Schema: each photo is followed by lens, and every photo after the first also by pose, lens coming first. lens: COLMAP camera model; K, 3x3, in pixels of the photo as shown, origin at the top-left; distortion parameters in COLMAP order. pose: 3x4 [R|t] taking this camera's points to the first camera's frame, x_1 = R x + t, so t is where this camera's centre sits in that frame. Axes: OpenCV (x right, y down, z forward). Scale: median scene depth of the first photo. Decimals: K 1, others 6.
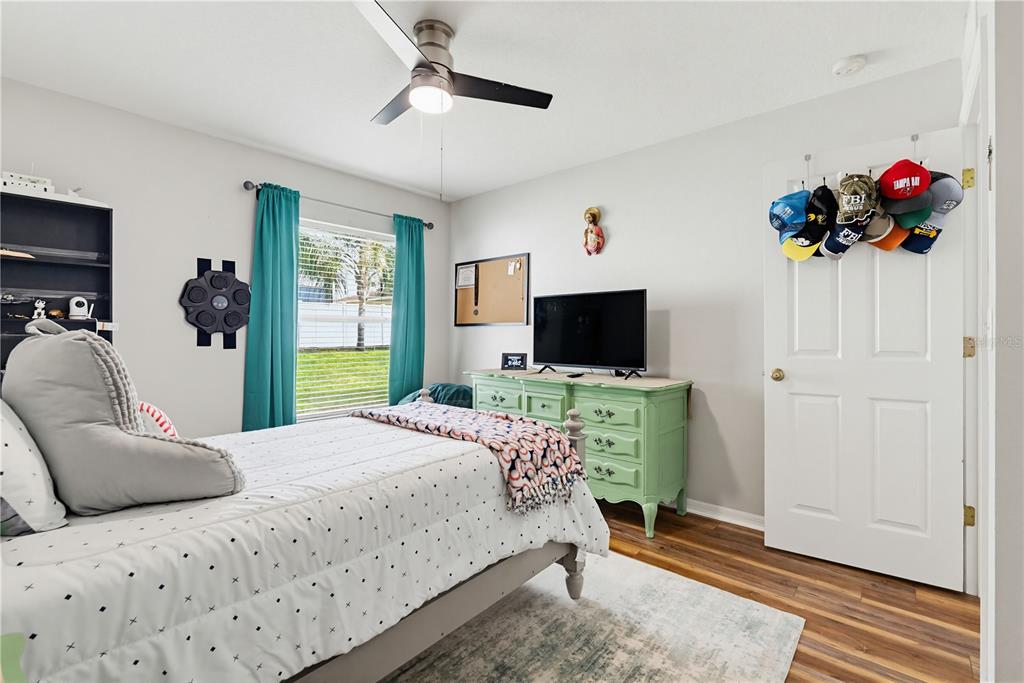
lens RADIAL K [[455.0, 0, 507.1], [0, 455.0, 336.5], [0, 0, 1]] dist [-0.007750, 0.001319]
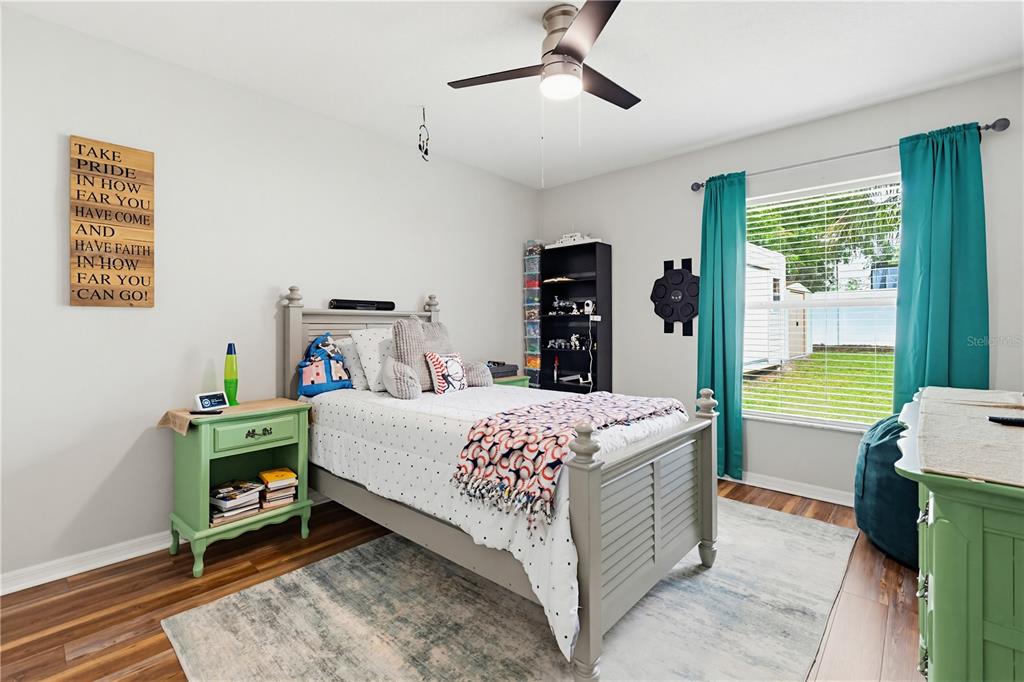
lens RADIAL K [[455.0, 0, 509.9], [0, 455.0, 330.6], [0, 0, 1]] dist [-0.007750, 0.001319]
pose [[-0.011236, 0.005832, -0.999920, 0.546524], [-0.008659, 0.999945, 0.005930, 0.011369], [0.999899, 0.008725, -0.011185, 0.585475]]
